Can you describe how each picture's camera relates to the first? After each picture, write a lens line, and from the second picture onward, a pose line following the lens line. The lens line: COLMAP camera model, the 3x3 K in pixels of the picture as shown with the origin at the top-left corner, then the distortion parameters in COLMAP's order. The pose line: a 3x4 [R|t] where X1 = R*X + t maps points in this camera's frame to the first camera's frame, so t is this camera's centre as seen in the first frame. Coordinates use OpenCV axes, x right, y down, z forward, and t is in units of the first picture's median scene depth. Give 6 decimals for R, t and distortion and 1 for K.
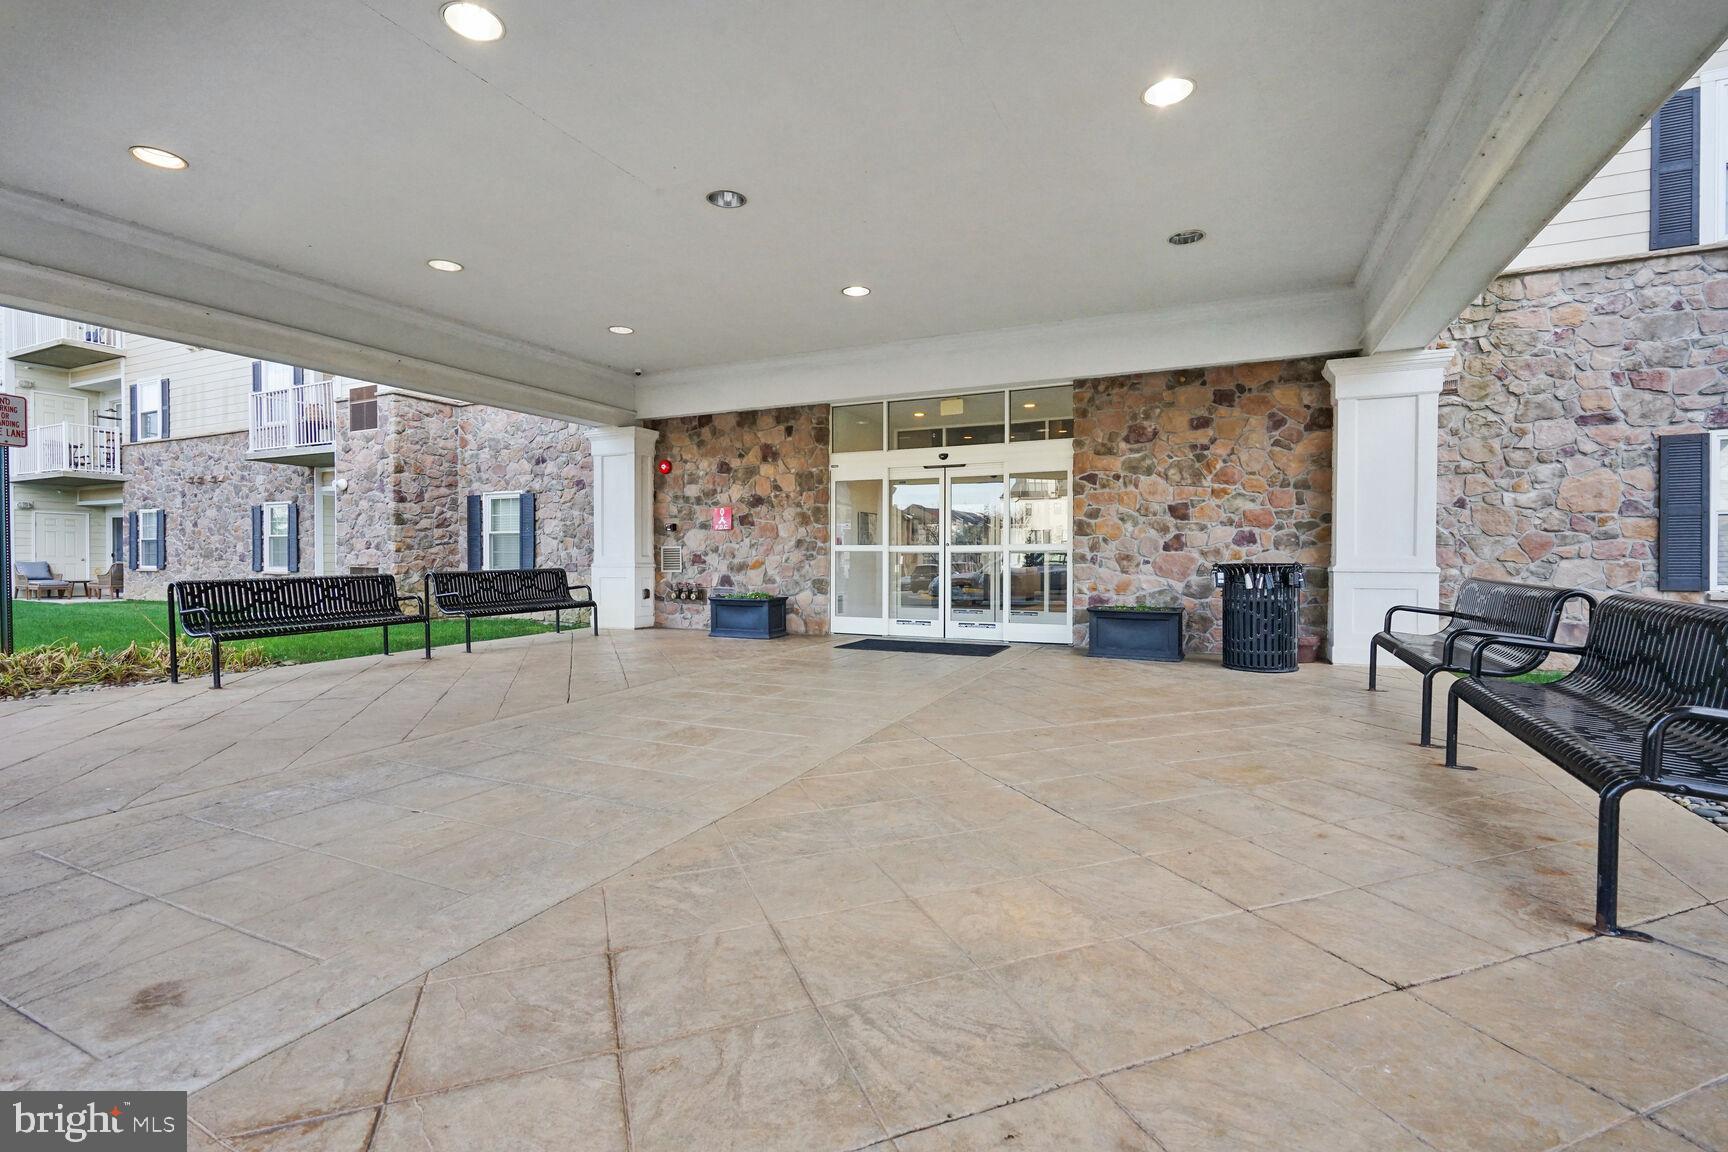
lens RADIAL K [[781.6, 0, 861.3], [0, 781.6, 565.3], [0, 0, 1]] dist [0.000825, 0.000951]
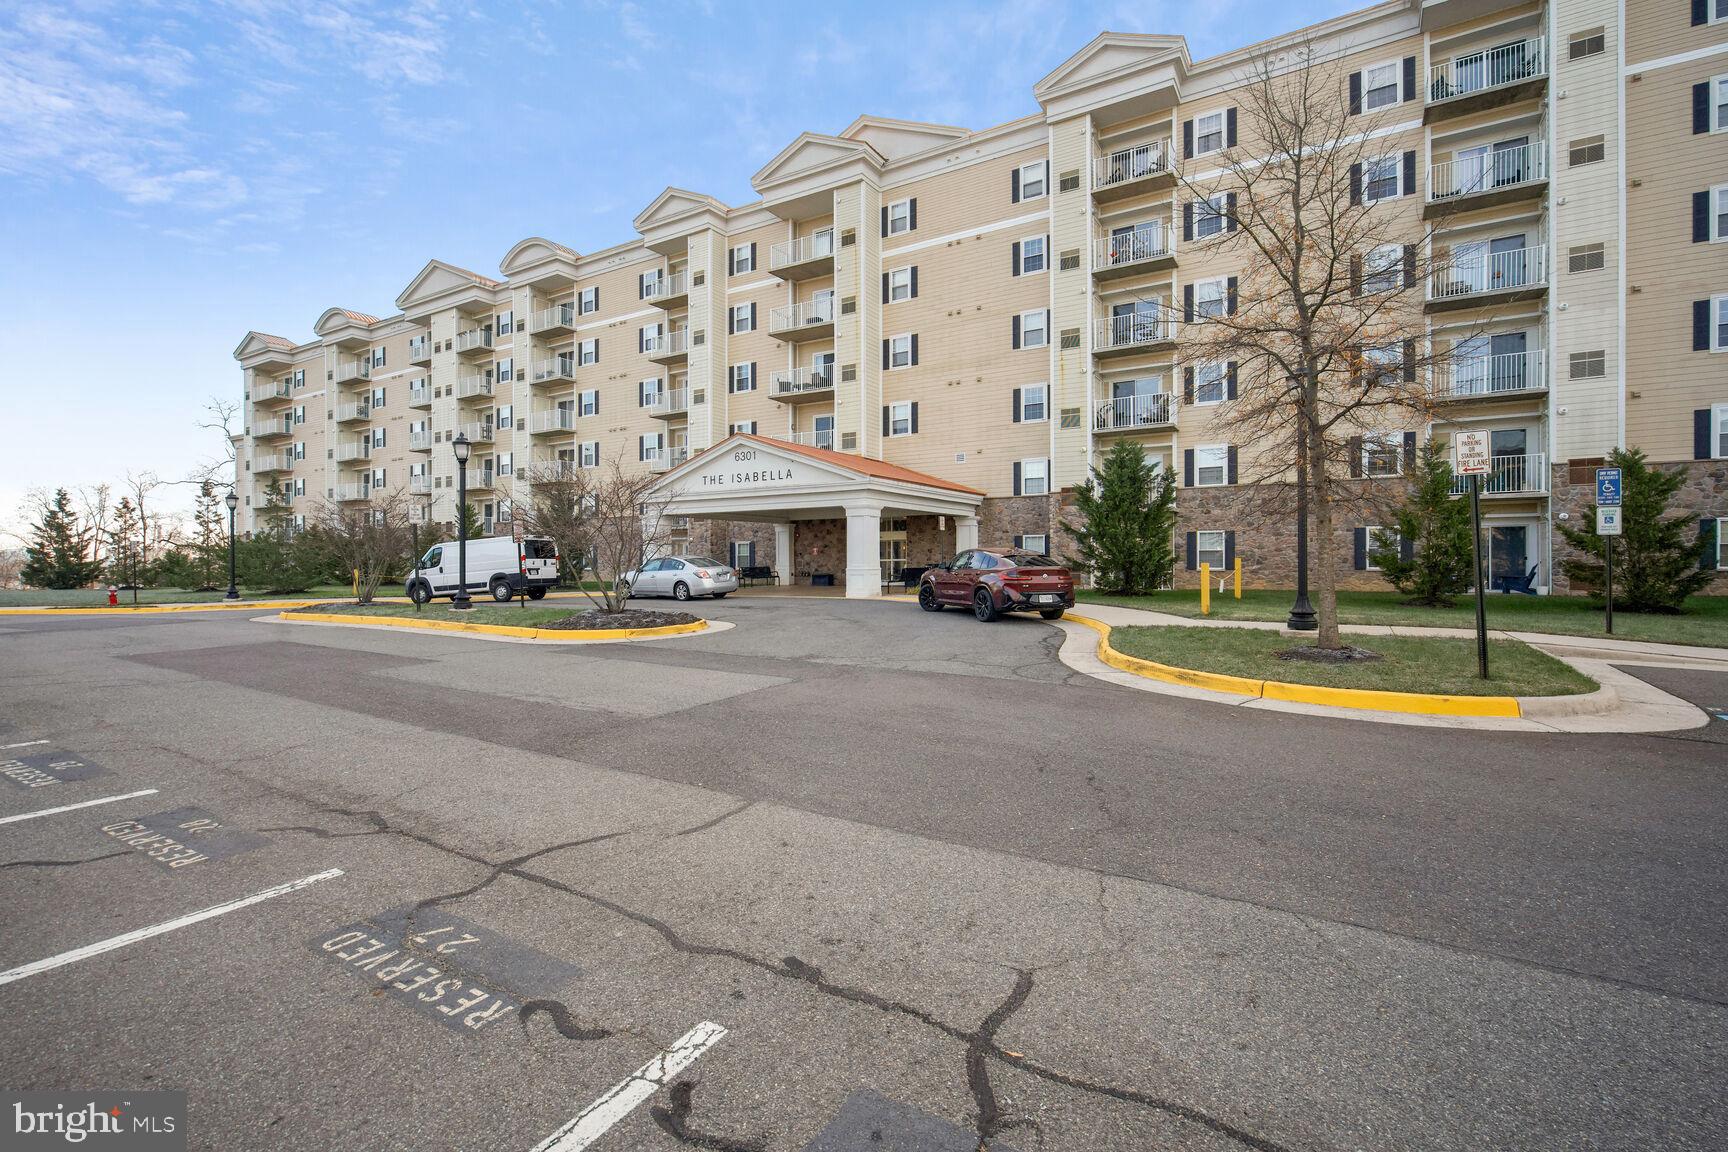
lens RADIAL K [[781.6, 0, 861.3], [0, 781.6, 565.3], [0, 0, 1]] dist [0.000825, 0.000951]
pose [[0.994110, -0.004170, -0.108293, 0.369145], [0.003451, 0.999971, -0.006827, 0.022446], [0.108318, 0.006413, 0.994096, -2.239149]]
